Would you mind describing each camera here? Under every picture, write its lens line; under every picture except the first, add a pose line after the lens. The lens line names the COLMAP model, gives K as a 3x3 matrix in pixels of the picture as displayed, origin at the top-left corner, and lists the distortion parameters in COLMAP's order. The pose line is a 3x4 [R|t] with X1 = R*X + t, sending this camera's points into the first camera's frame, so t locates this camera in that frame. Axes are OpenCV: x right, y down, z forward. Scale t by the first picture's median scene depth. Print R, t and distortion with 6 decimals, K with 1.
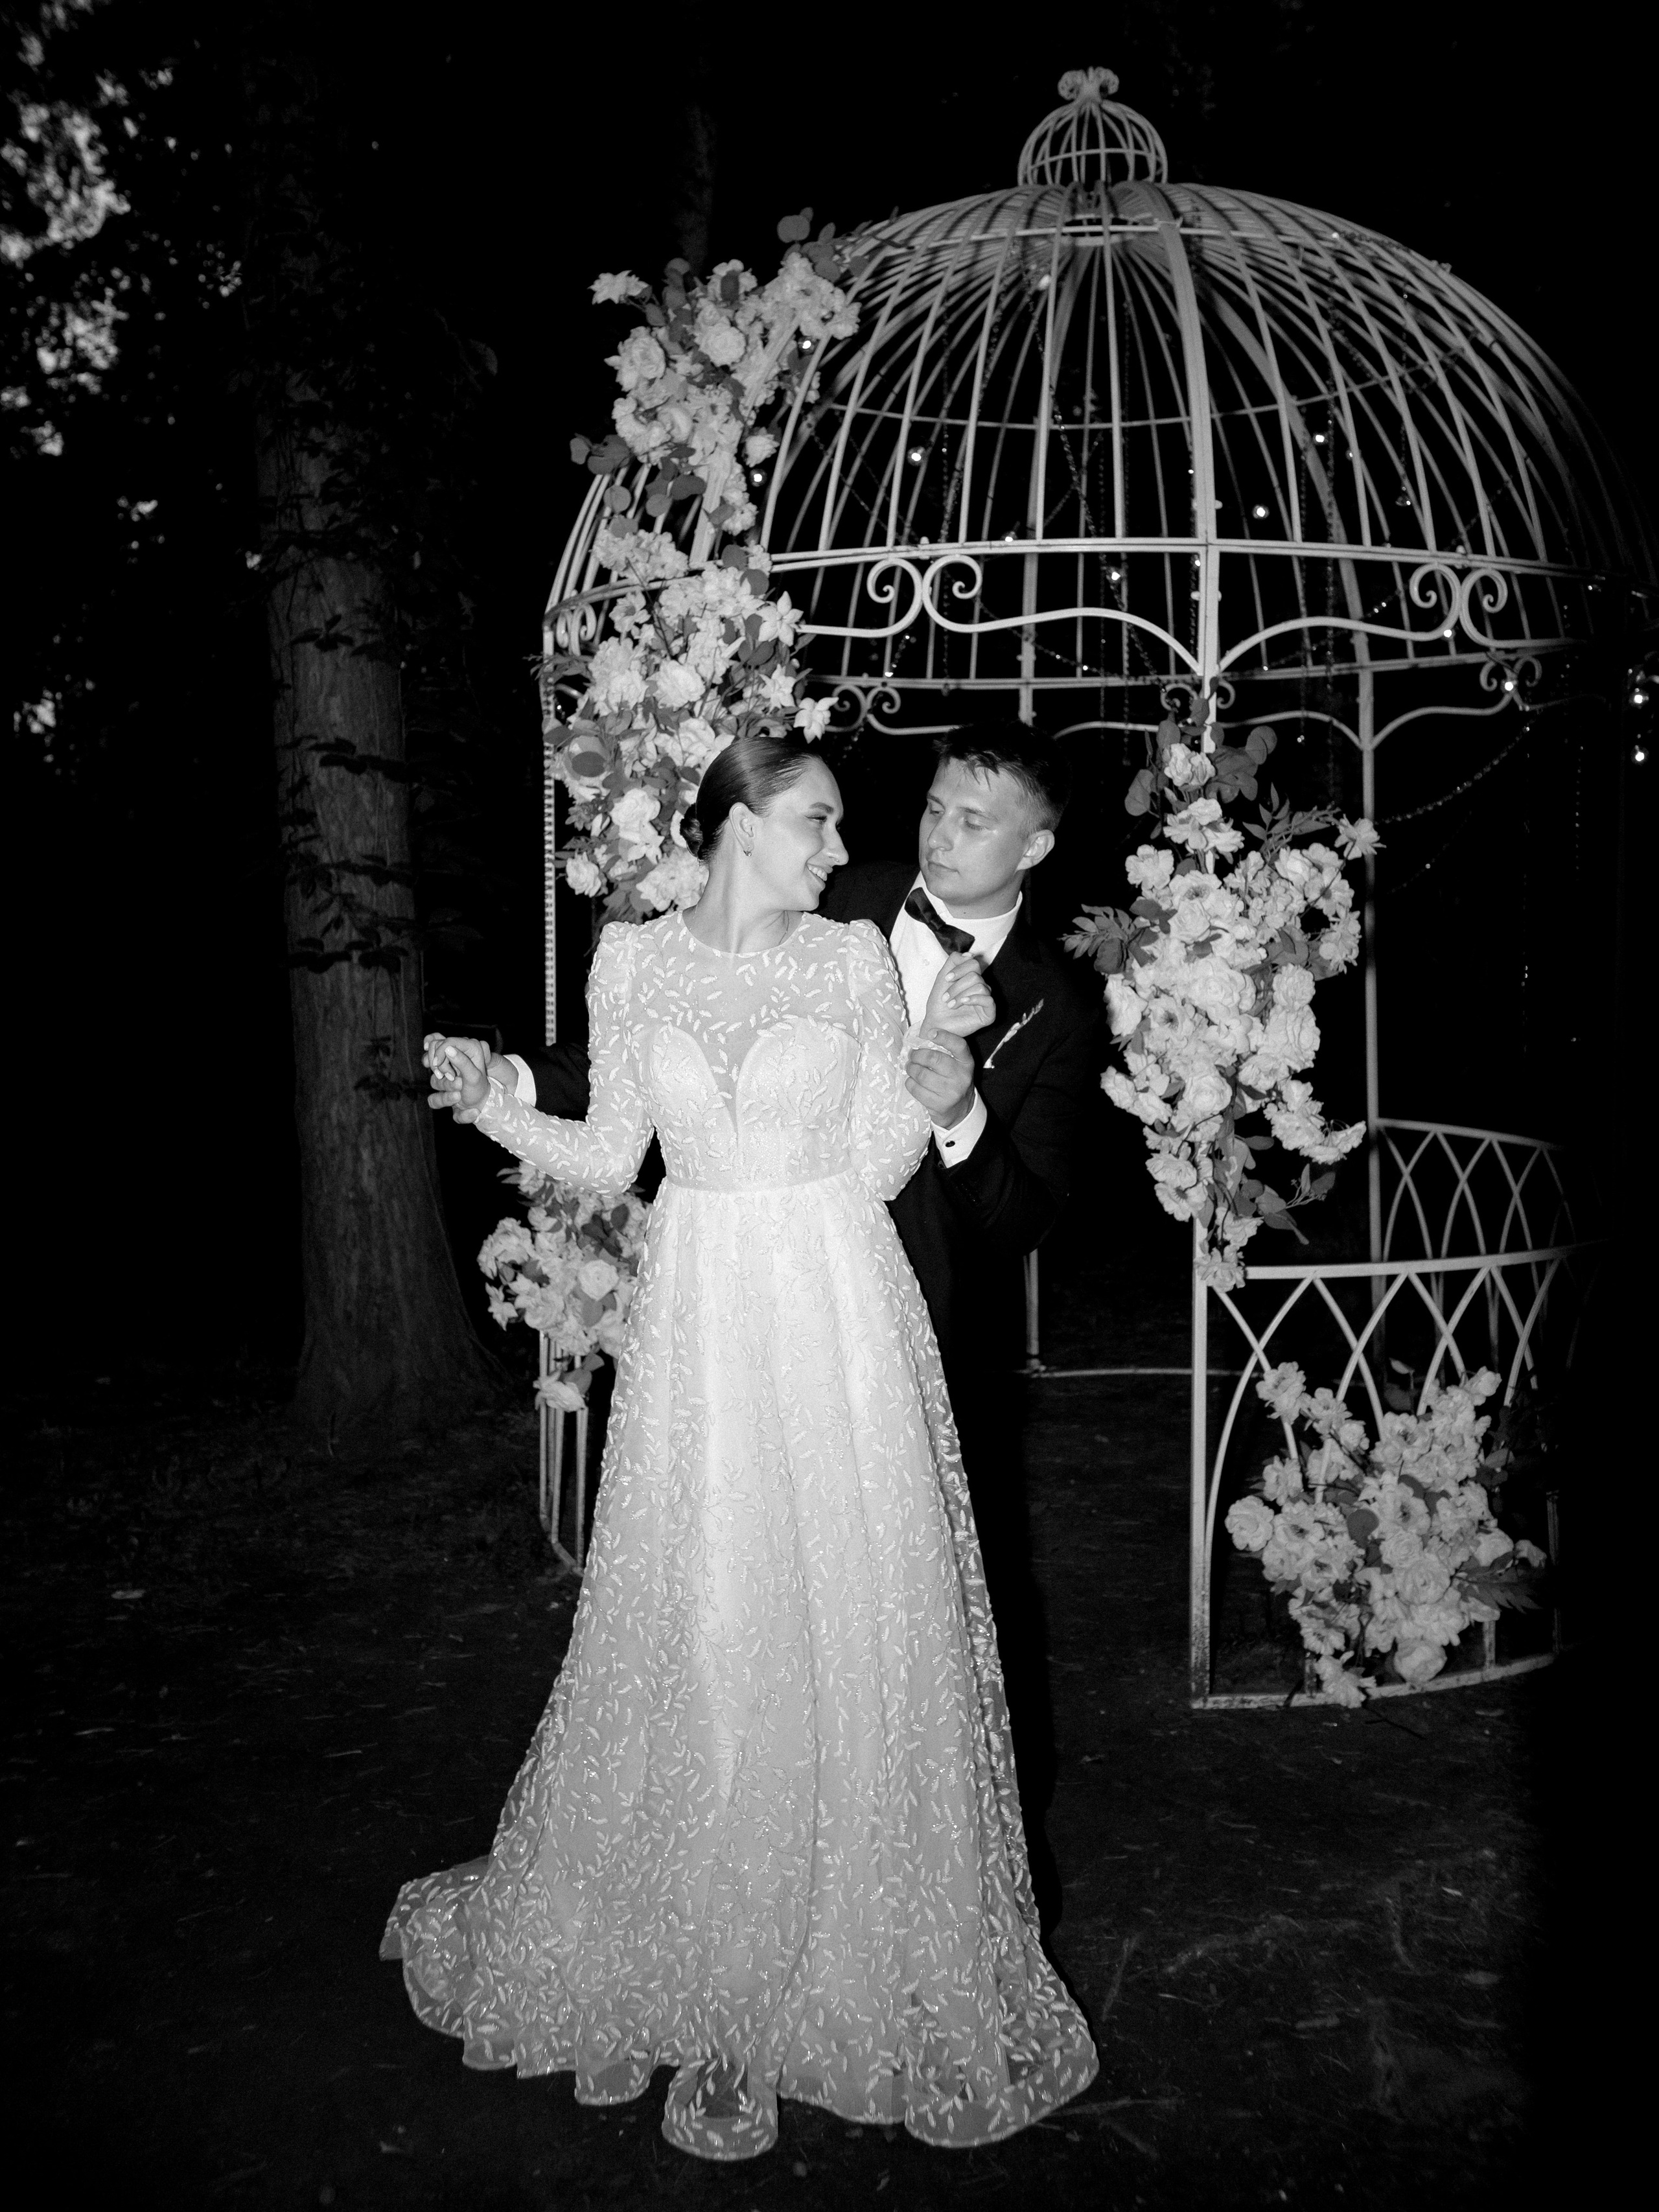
lens RADIAL K [[2115.4, 0, 827.8], [0, 2115.4, 972.5], [0, 0, 1]] dist [0.001723, 0.079197]
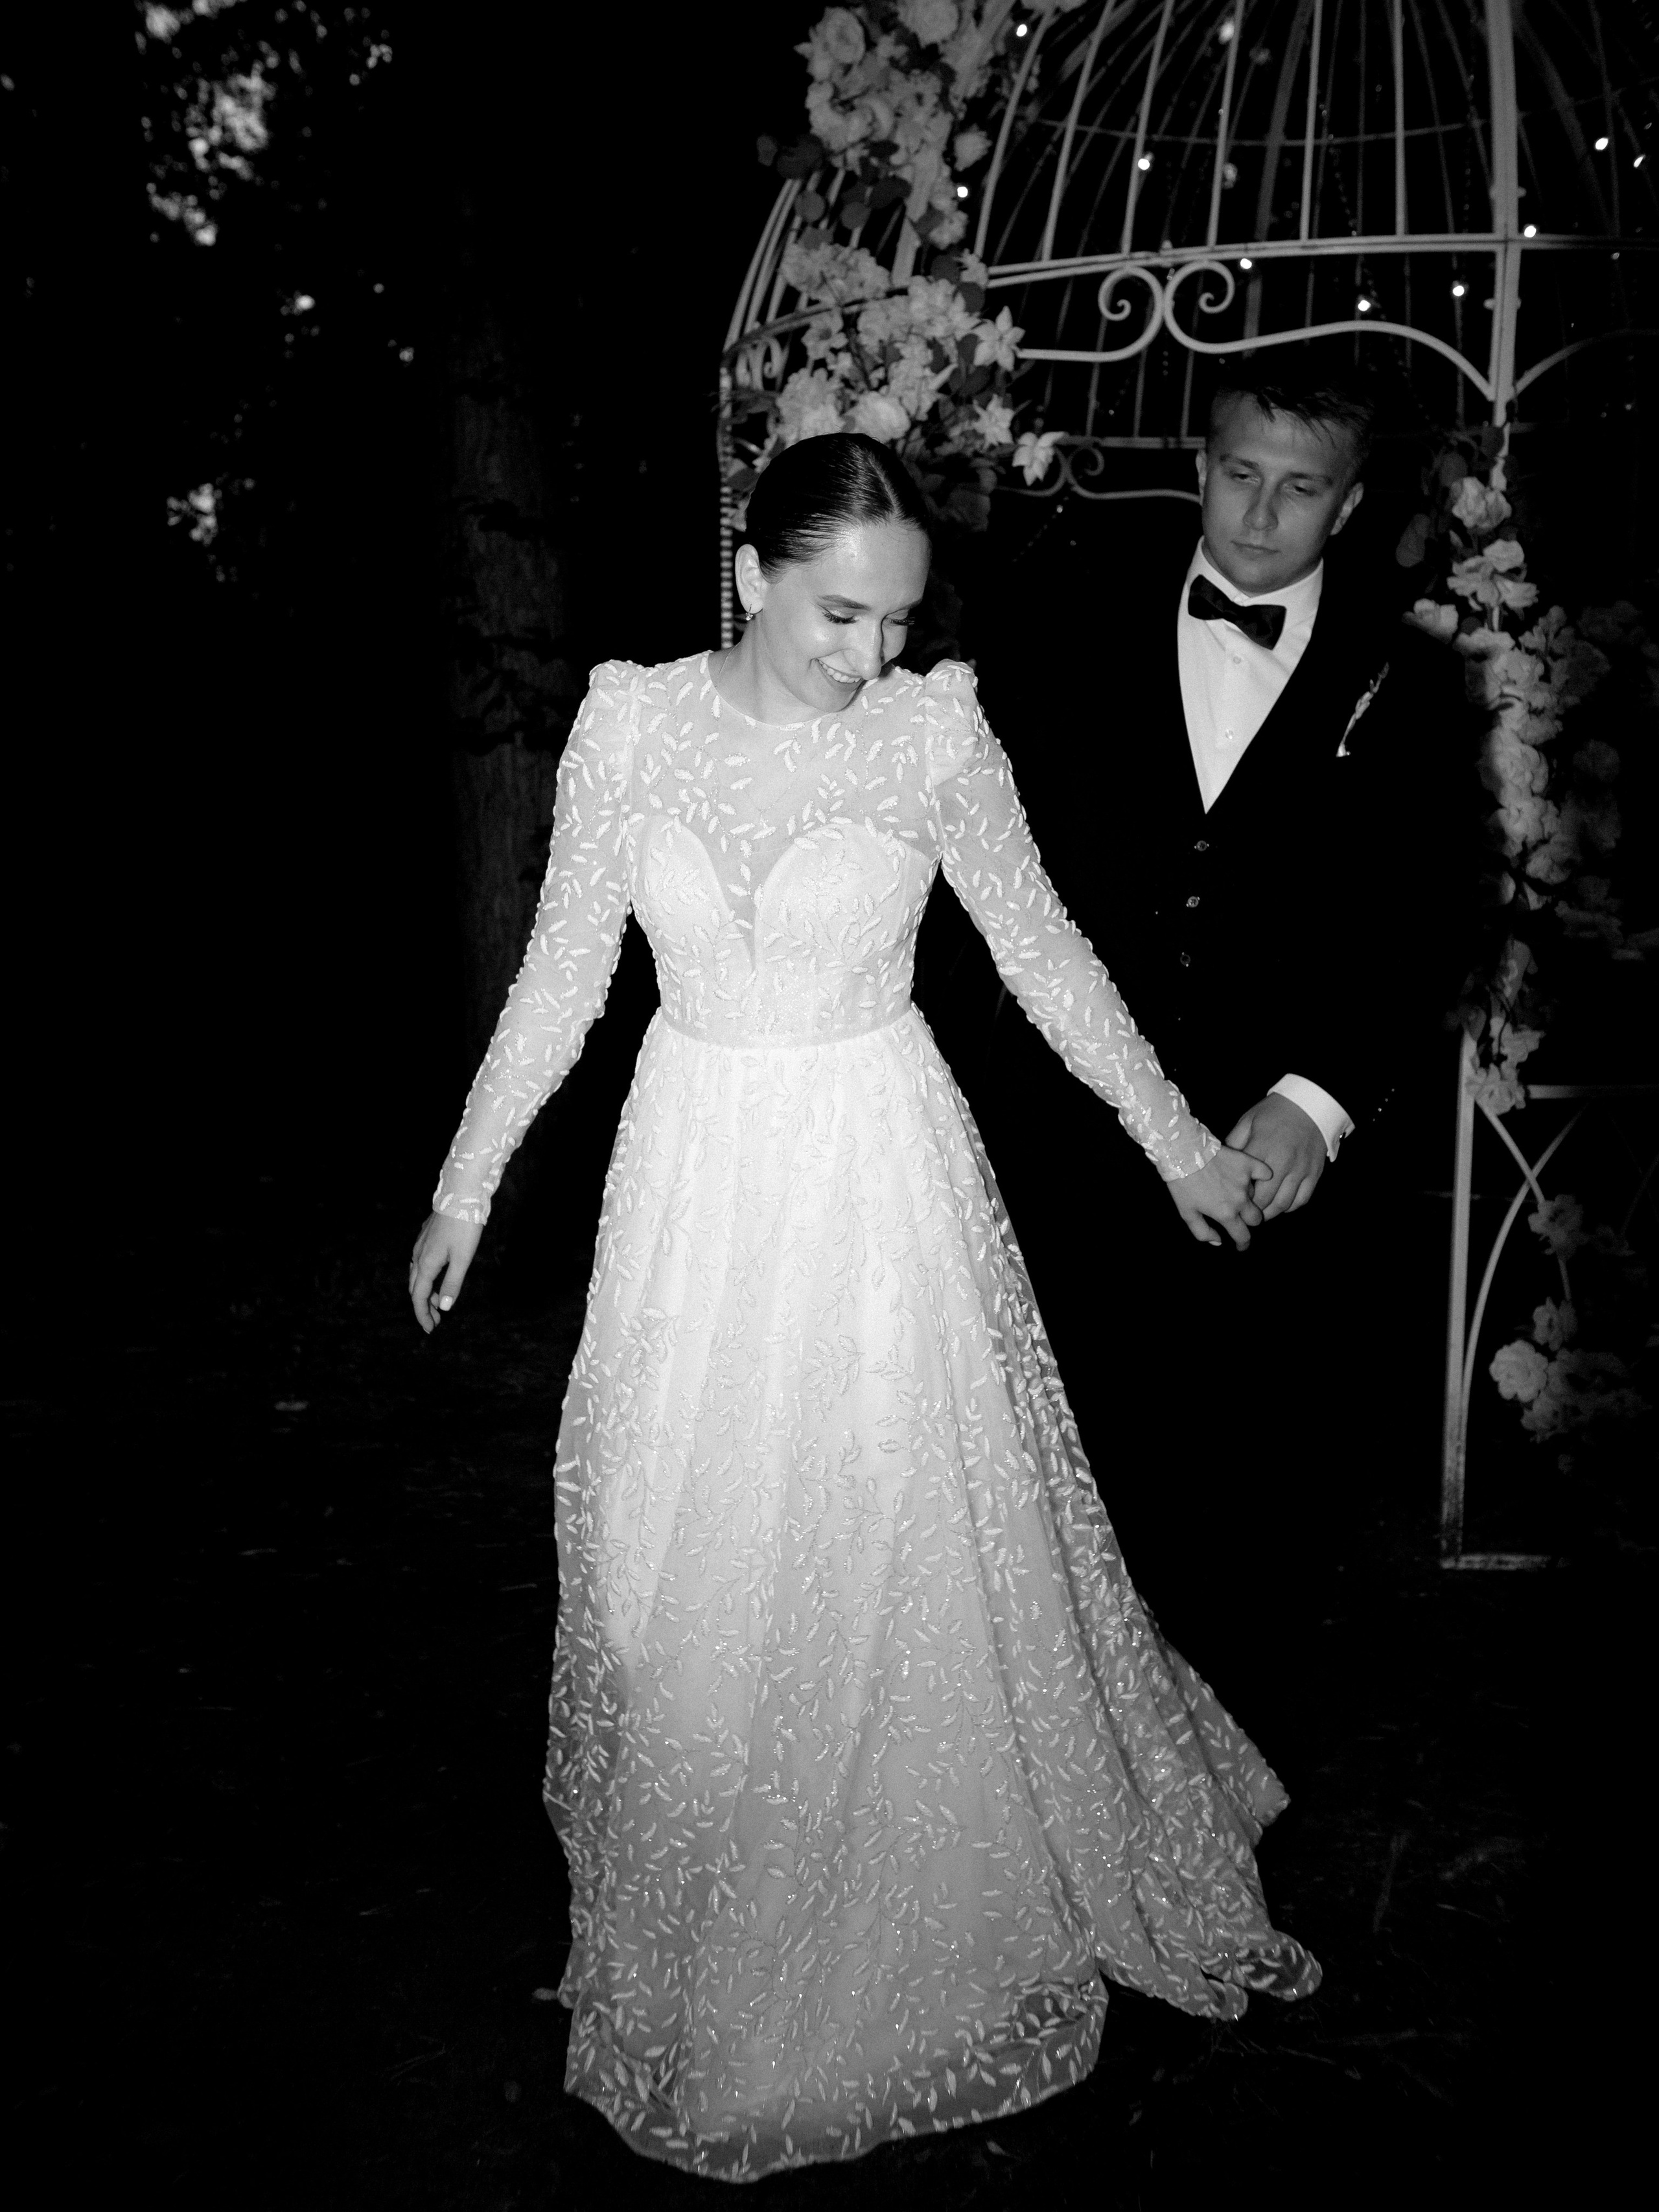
lens RADIAL K [[2115.4, 0, 827.8], [0, 2115.4, 972.5], [0, 0, 1]] dist [0.001723, 0.079197]
pose [[0.997373, 0.010806, -0.071620, -0.025620], [-0.004174, 0.995740, 0.092113, 0.011393], [0.072311, -0.091572, 0.993170, 0.099283]]
